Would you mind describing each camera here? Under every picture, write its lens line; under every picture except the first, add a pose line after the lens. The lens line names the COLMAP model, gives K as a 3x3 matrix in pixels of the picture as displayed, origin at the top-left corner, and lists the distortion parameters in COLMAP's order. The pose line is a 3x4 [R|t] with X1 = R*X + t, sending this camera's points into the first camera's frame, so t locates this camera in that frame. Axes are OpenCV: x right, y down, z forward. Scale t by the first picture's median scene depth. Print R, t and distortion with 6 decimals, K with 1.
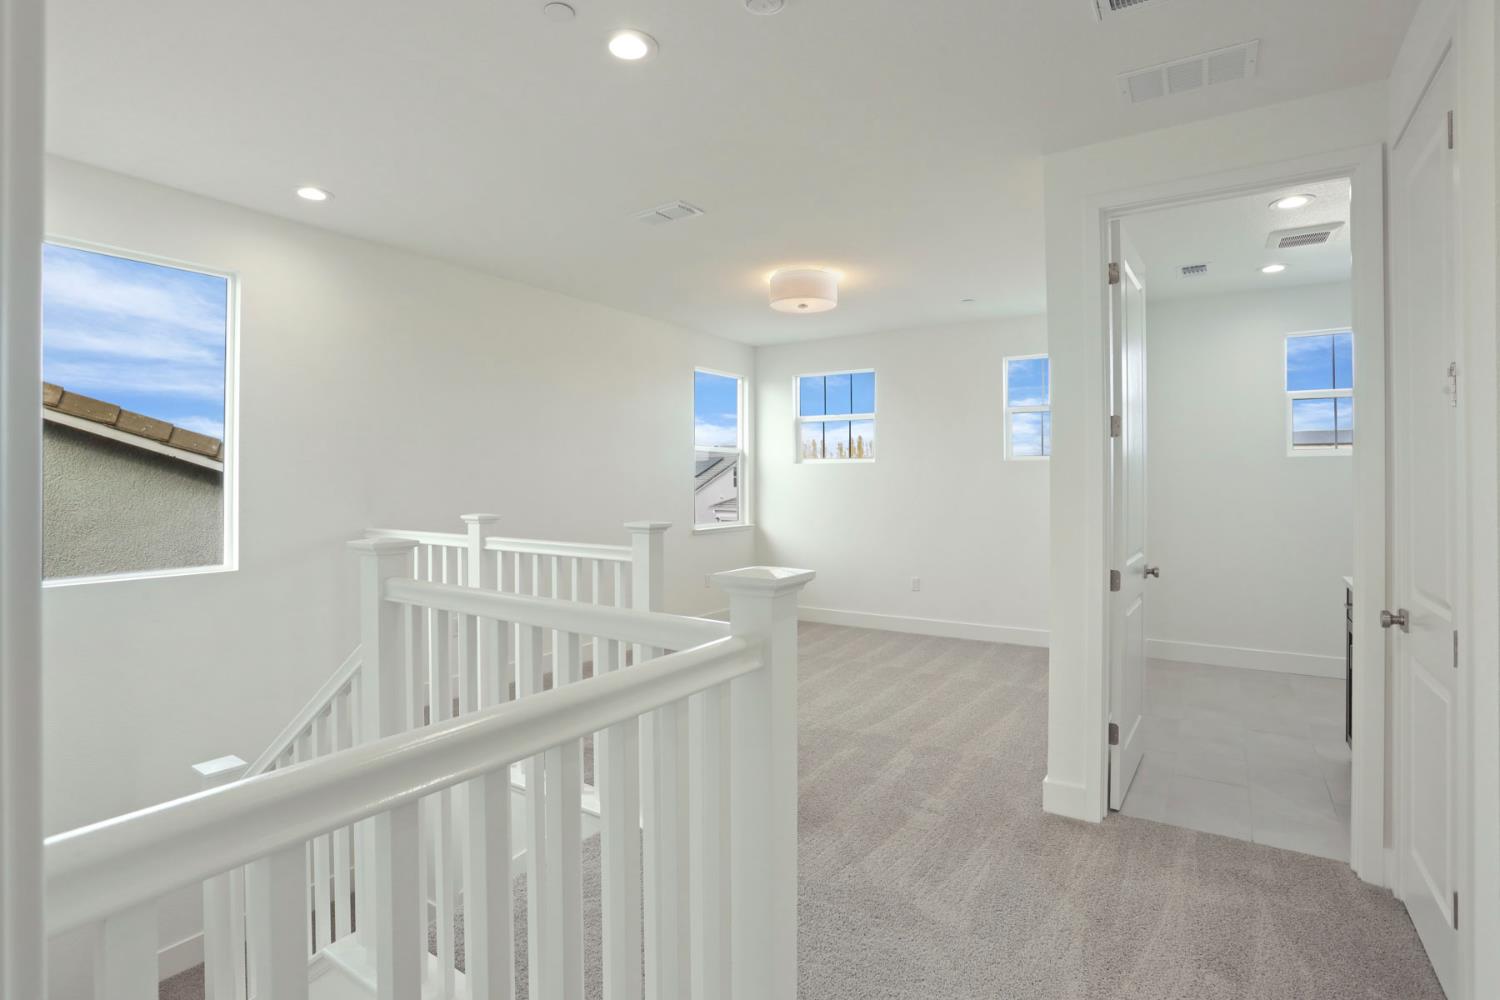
lens RADIAL K [[733.2, 0, 742.1], [0, 733.2, 484.8], [0, 0, 1]] dist [-0.091229, 0.057553]
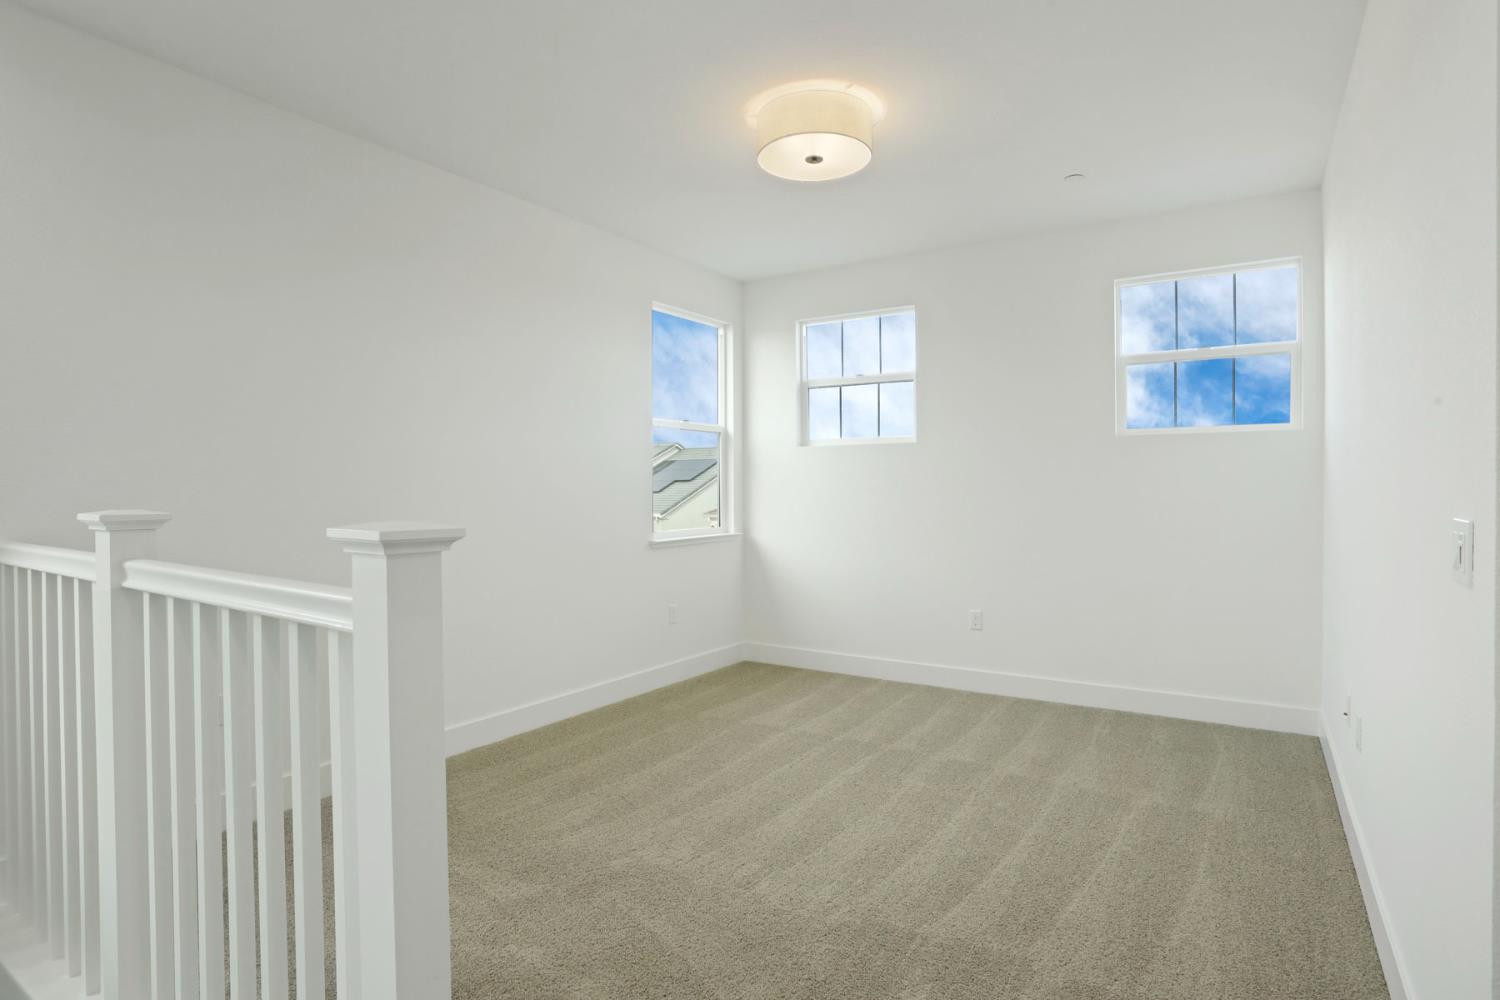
lens RADIAL K [[778.6, 0, 750.0], [0, 778.6, 500.0], [0, 0, 1]] dist [-0.001989, -0.000247]
pose [[0.999951, -0.001122, 0.009849, 0.021614], [0.001017, 0.999943, 0.010638, 0.017907], [-0.009860, -0.010627, 0.999895, 0.313311]]
